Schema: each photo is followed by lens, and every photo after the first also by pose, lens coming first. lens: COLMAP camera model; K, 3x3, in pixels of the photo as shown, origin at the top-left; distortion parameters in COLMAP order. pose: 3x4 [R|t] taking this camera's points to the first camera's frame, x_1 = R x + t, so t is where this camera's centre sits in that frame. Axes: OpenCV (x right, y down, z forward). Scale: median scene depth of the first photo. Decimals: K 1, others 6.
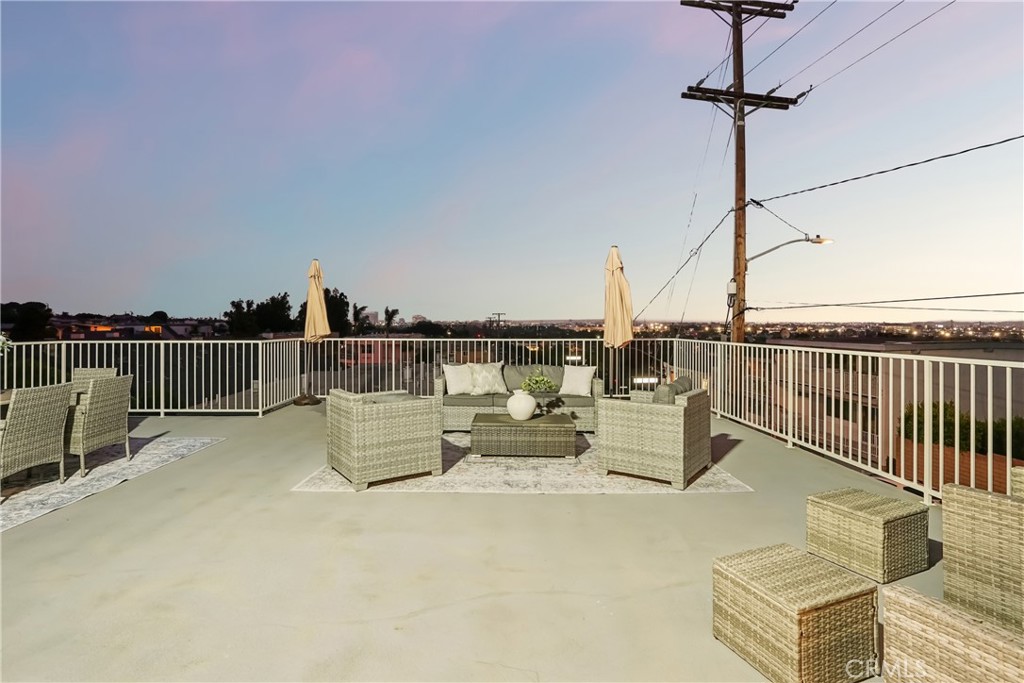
lens RADIAL K [[480.6, 0, 512.9], [0, 480.6, 328.9], [0, 0, 1]] dist [-0.054913, 0.018983]
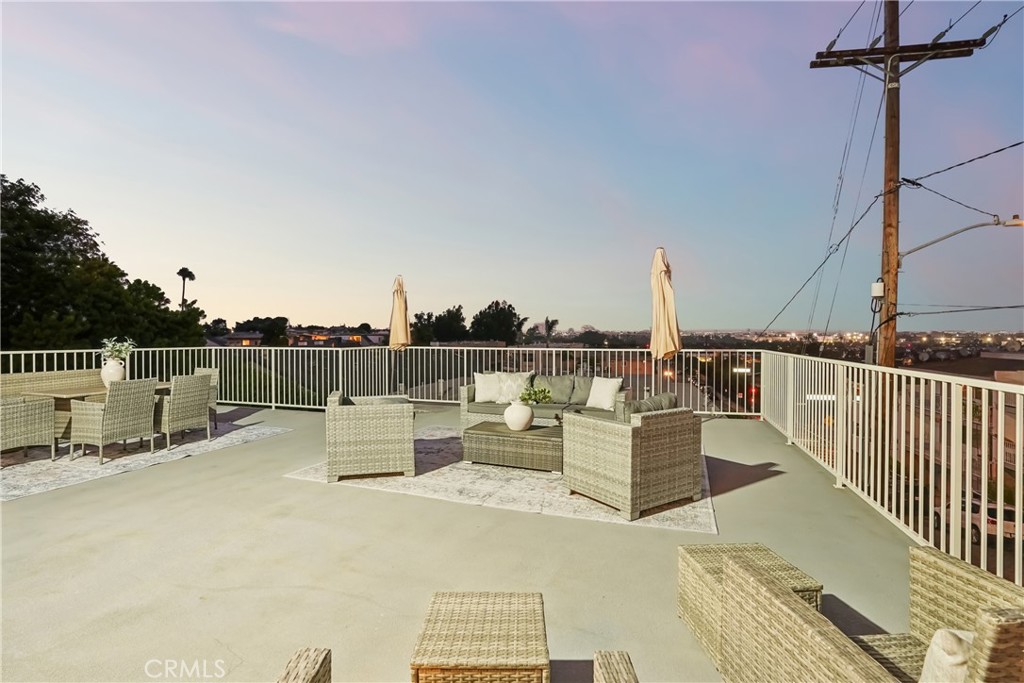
lens RADIAL K [[476.0, 0, 512.0], [0, 476.0, 341.5], [0, 0, 1]] dist [-0.056816, 0.021908]
pose [[0.941340, 0.004038, -0.337437, 0.137487], [-0.002040, 0.999978, 0.006276, 0.000382], [0.337455, -0.005219, 0.941327, 0.031989]]
